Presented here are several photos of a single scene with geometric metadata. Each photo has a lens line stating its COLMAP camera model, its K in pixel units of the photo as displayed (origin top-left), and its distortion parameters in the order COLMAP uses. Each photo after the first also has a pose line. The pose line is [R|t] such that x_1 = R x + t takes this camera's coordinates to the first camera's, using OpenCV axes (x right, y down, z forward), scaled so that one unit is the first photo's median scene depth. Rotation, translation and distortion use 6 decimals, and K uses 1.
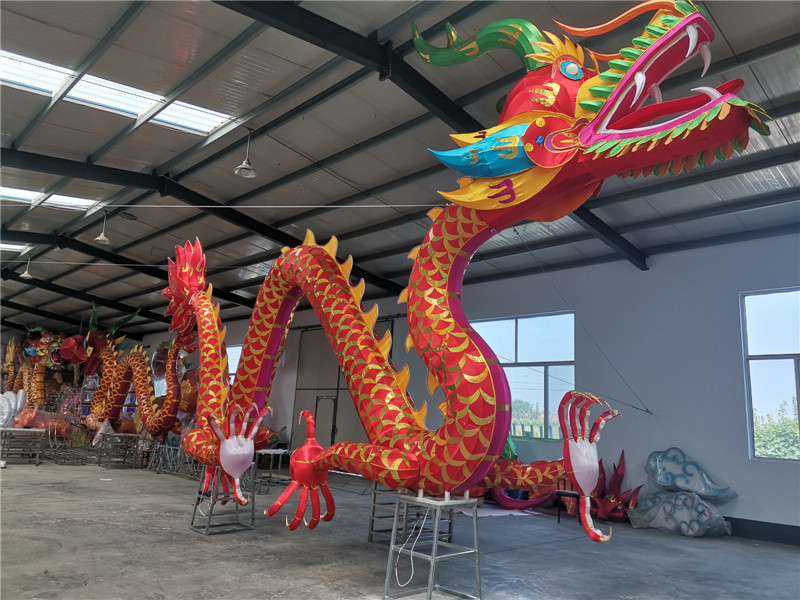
lens RADIAL K [[599.0, 0, 395.9], [0, 599.0, 300.6], [0, 0, 1]] dist [0.035667, -0.001836]
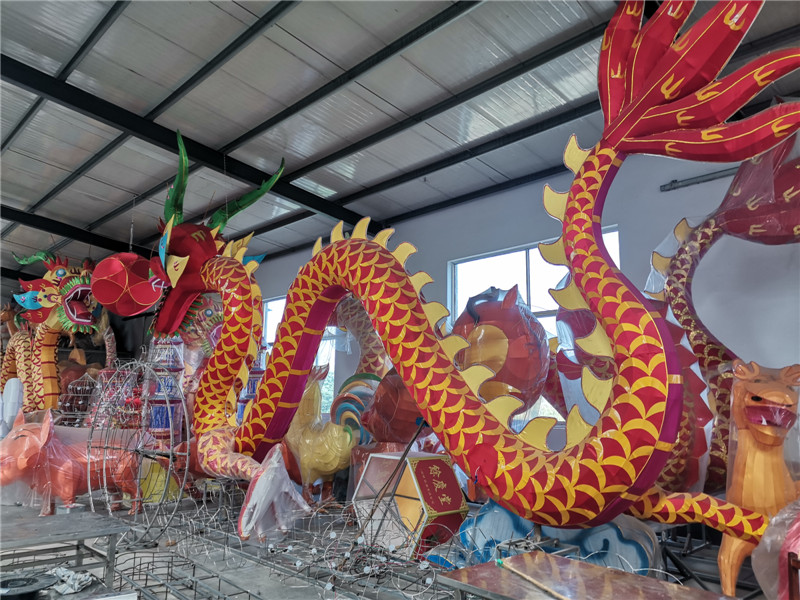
lens RADIAL K [[599.0, 0, 403.9], [0, 599.0, 299.9], [0, 0, 1]] dist [0.035667, -0.001836]
pose [[0.998998, -0.042534, 0.013937, -0.324050], [0.042088, 0.998637, 0.030856, 0.086961], [-0.015230, -0.030239, 0.999427, 0.539032]]
